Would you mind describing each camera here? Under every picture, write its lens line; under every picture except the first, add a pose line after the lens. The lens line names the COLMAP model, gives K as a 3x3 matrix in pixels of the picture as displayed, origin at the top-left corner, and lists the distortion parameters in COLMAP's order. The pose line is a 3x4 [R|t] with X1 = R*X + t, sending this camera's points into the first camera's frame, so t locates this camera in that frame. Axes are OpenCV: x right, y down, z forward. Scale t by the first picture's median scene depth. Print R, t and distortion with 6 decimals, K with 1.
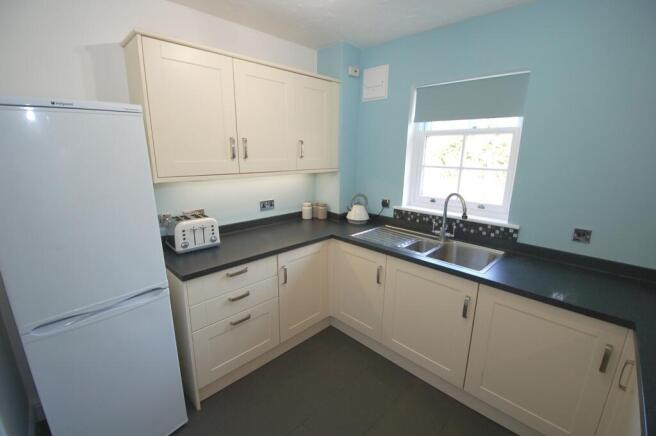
lens RADIAL K [[285.7, 0, 328.0], [0, 285.7, 218.0], [0, 0, 1]] dist [0.000893, -0.021349]
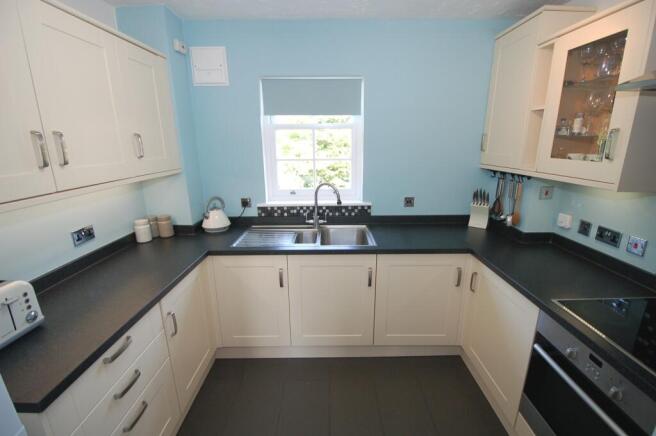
lens RADIAL K [[285.7, 0, 328.0], [0, 285.7, 218.0], [0, 0, 1]] dist [0.000893, -0.021349]
pose [[0.701208, -0.197808, 0.684967, -0.277679], [0.177133, 0.978952, 0.101373, -0.055141], [-0.690602, 0.050246, 0.721487, 0.178559]]
